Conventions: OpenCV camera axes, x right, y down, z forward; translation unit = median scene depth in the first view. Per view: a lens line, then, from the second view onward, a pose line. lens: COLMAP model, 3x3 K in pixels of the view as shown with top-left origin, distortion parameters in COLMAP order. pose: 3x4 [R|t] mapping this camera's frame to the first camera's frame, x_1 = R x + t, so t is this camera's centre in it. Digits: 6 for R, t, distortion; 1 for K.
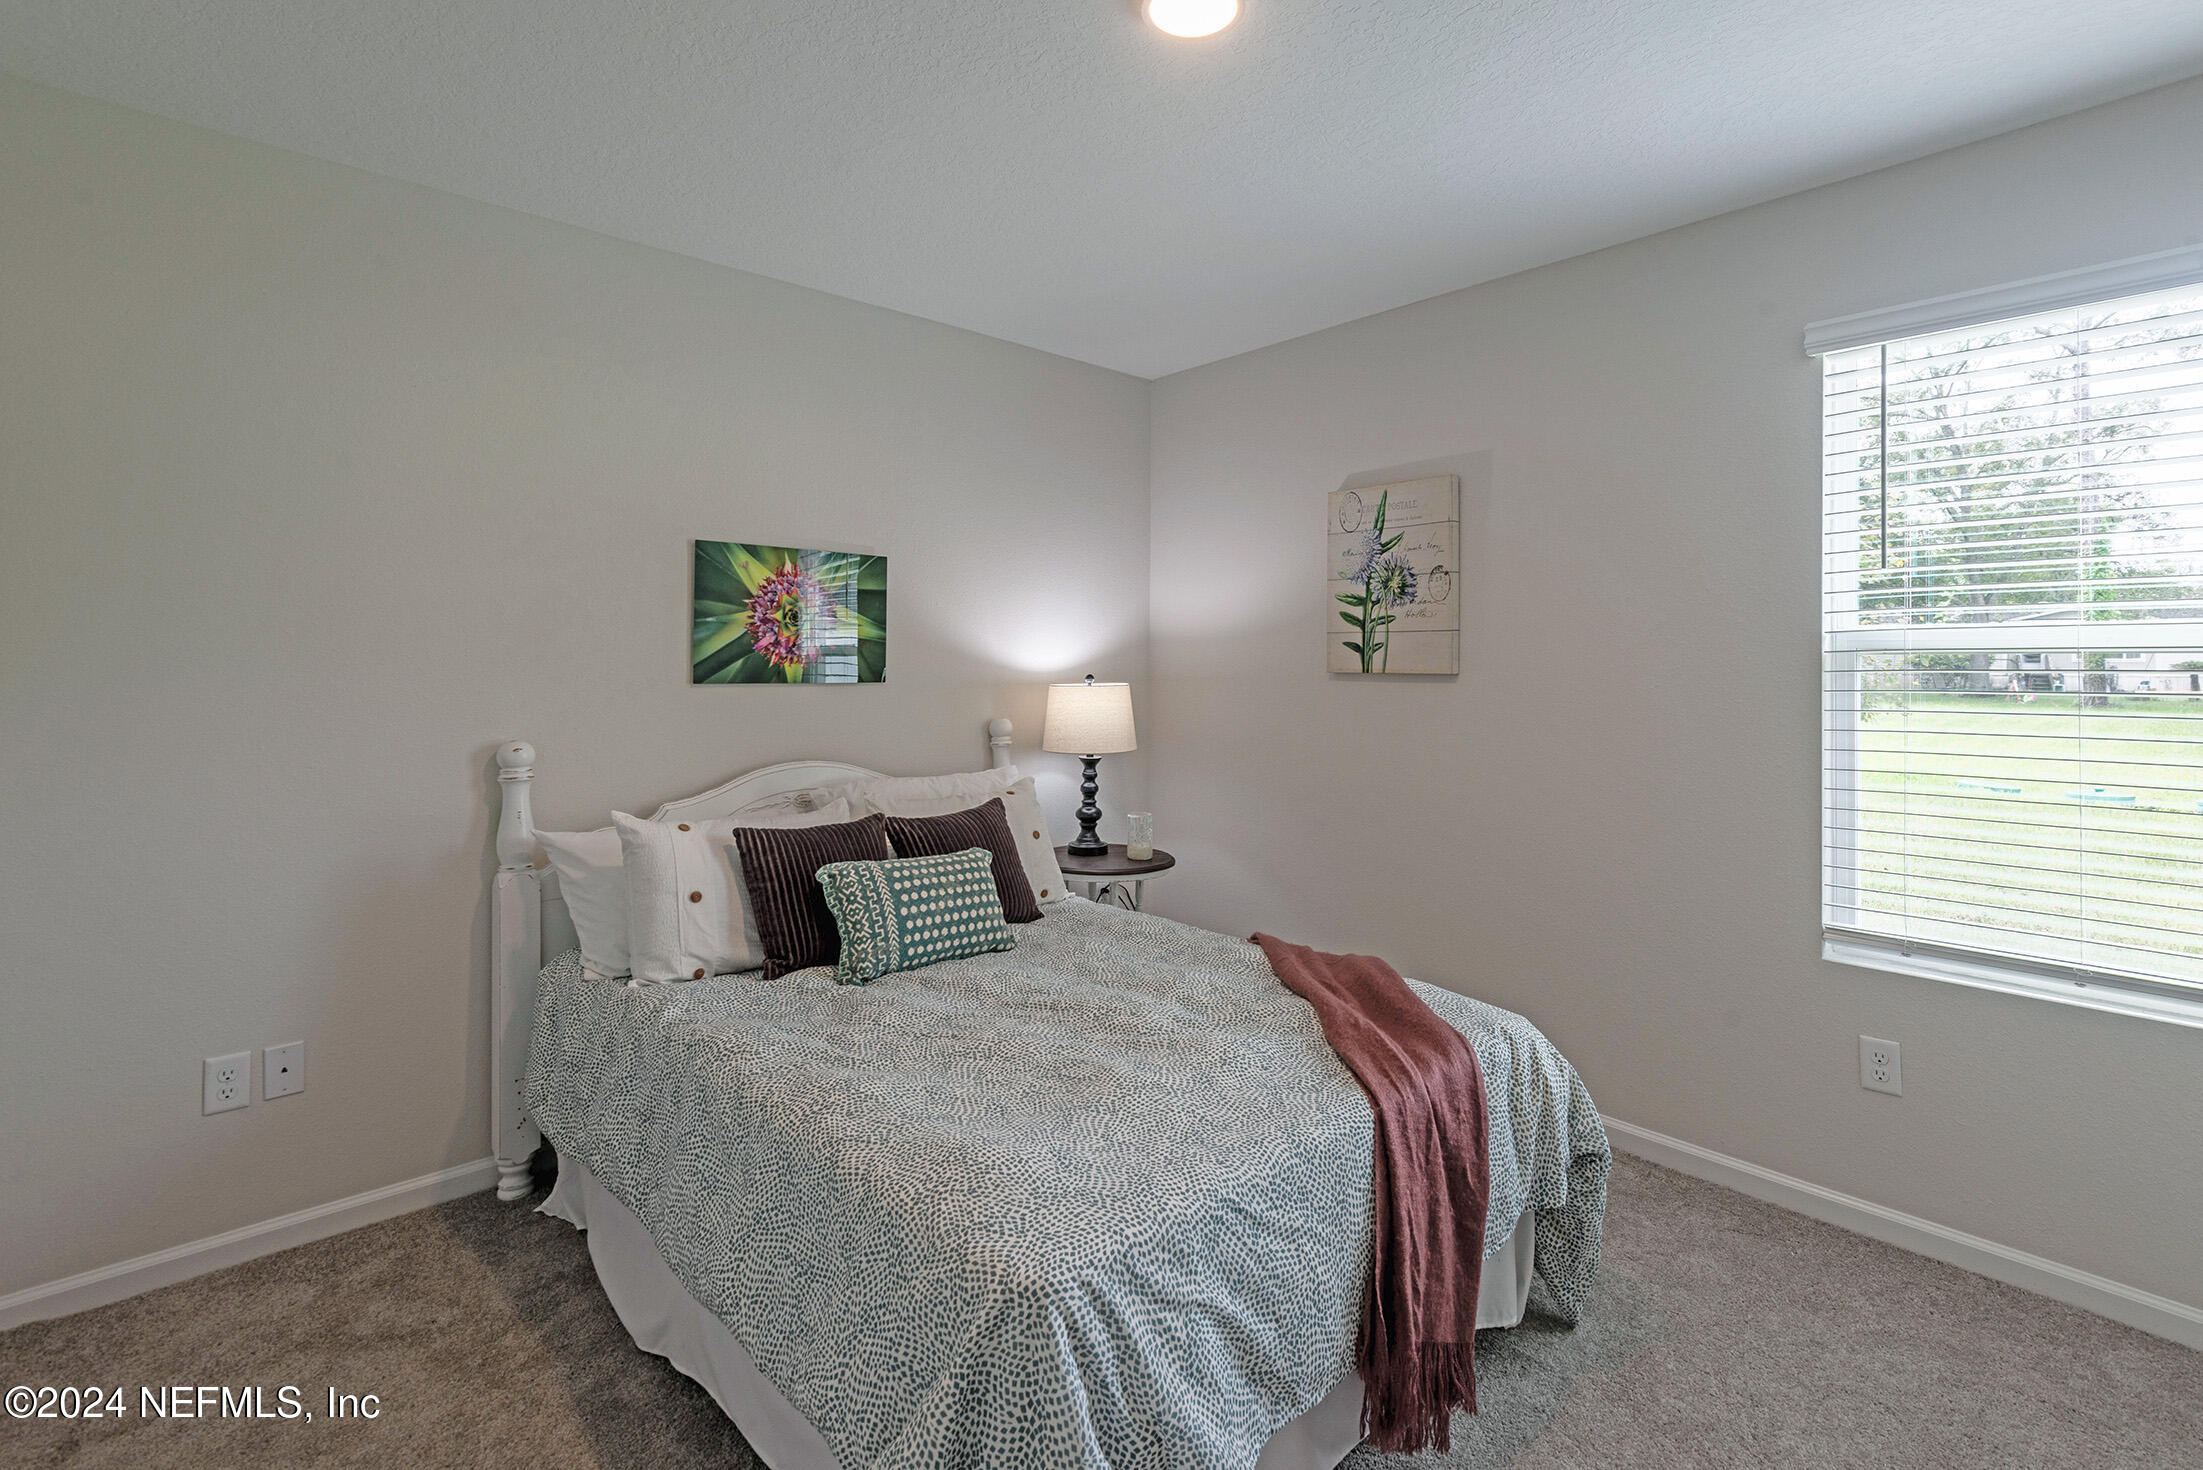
lens RADIAL K [[1010.9, 0, 1107.9], [0, 1010.9, 643.1], [0, 0, 1]] dist [0.032744, -0.019708]
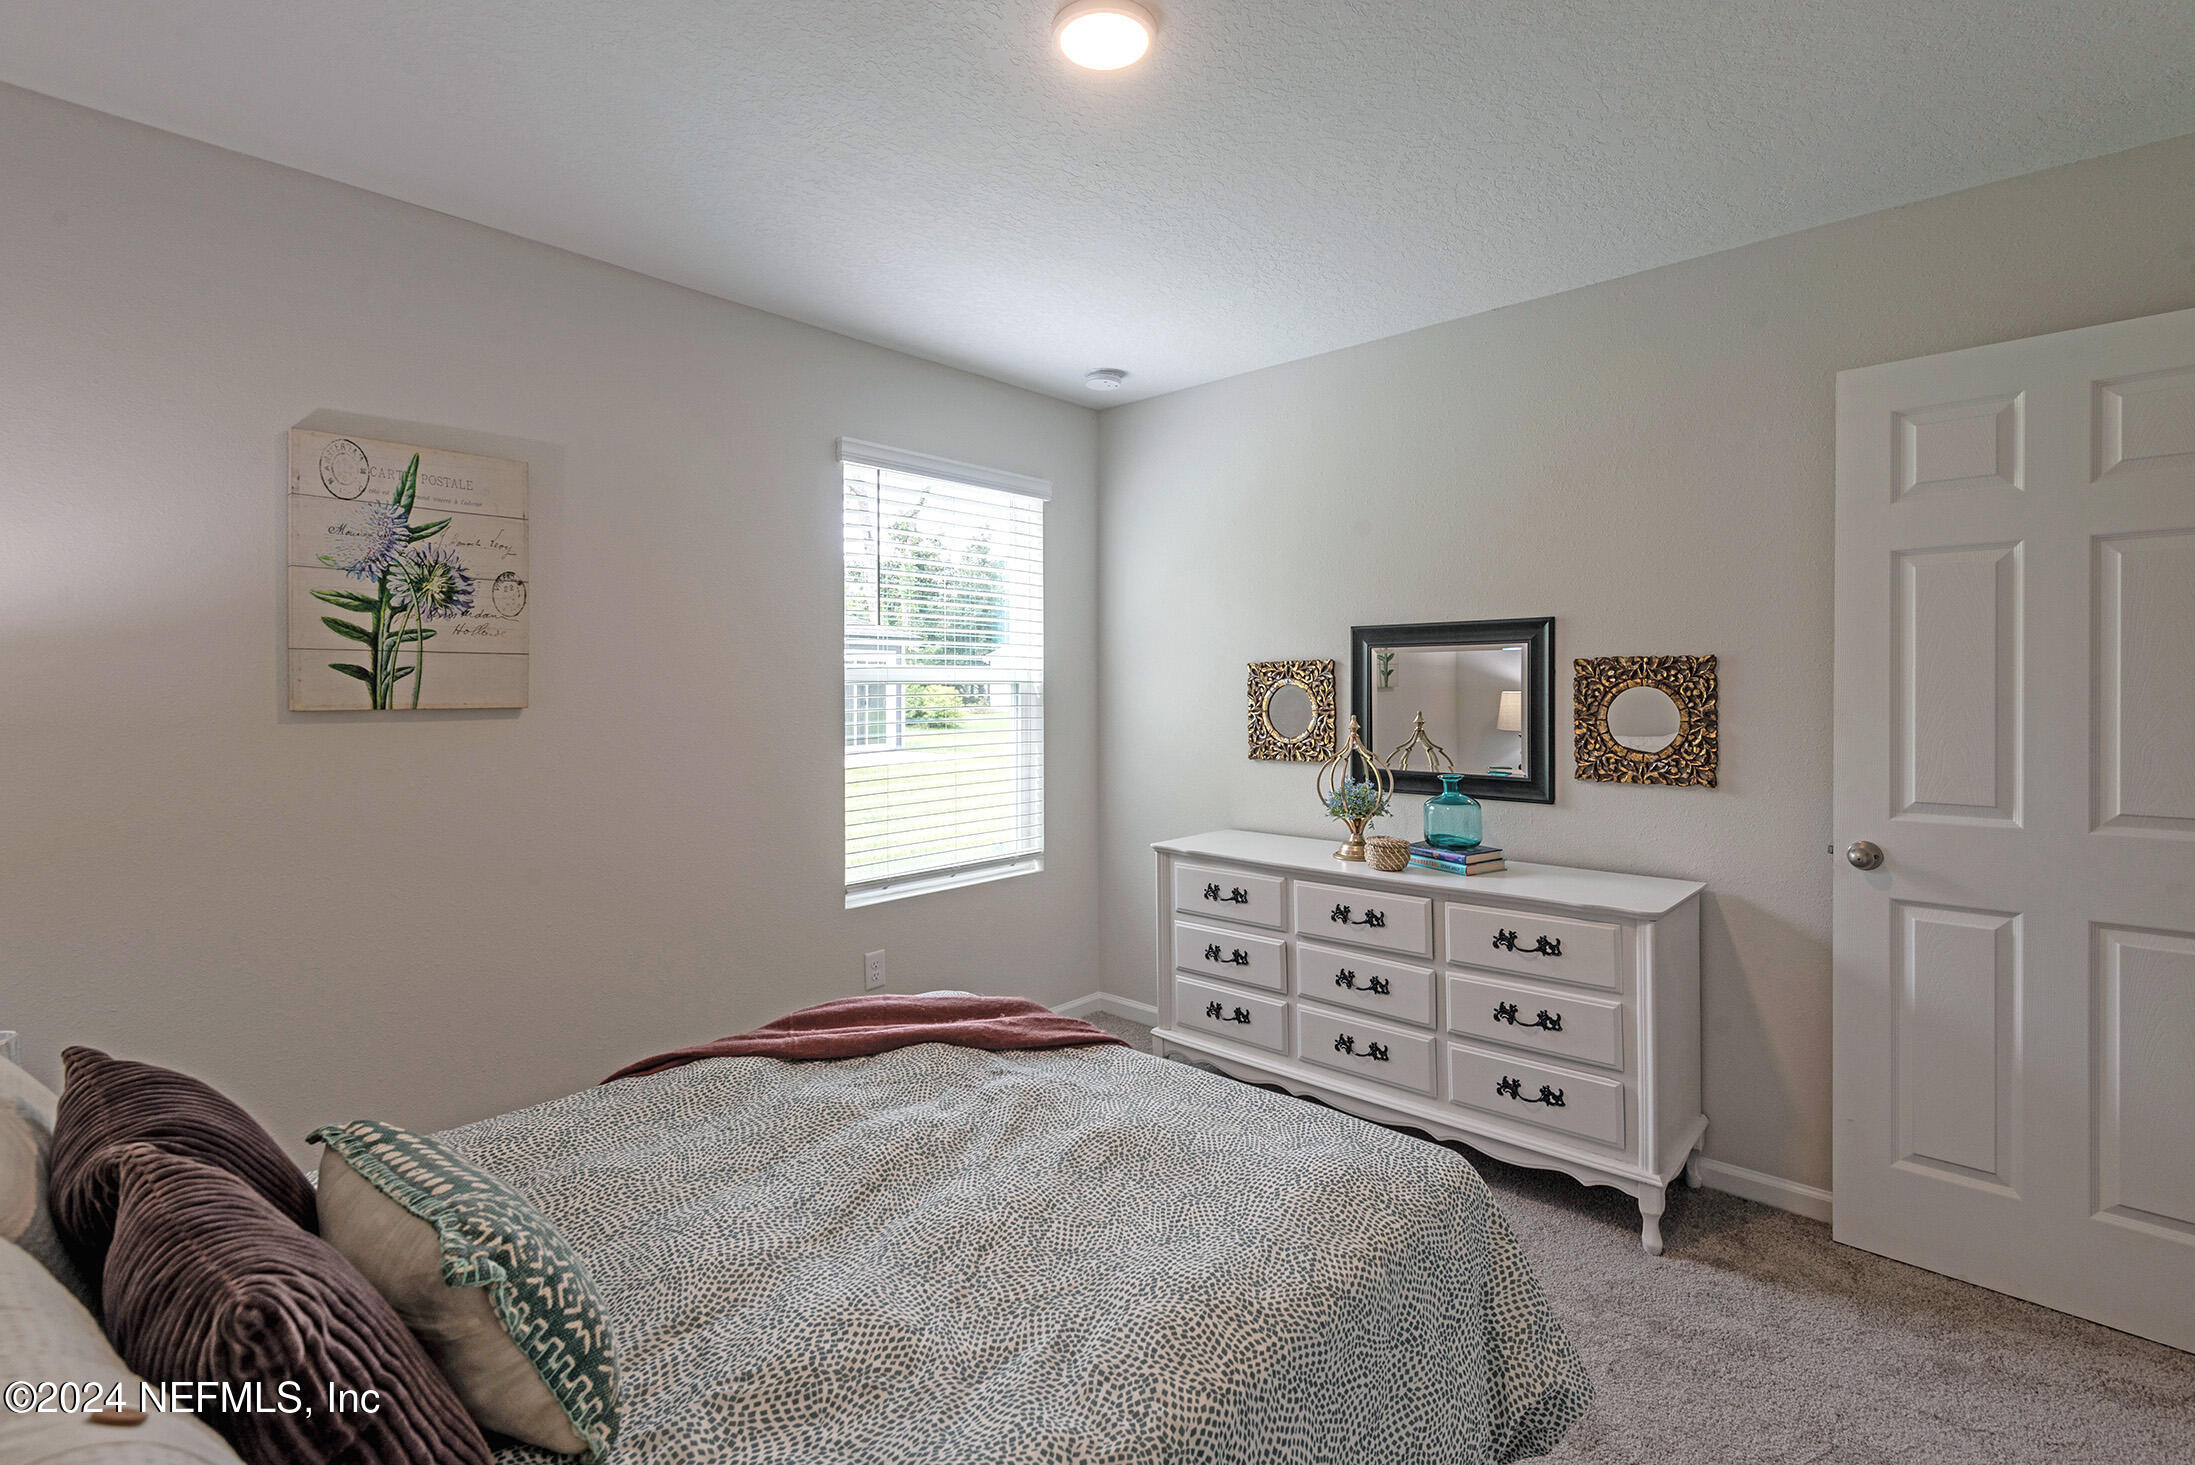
lens RADIAL K [[1007.3, 0, 1106.5], [0, 1007.3, 681.6], [0, 0, 1]] dist [0.033167, -0.019970]
pose [[-0.100682, 0.002913, 0.994914, -0.493410], [-0.012498, 0.999913, -0.004192, 0.006957], [-0.994840, -0.012856, -0.100637, 0.587687]]
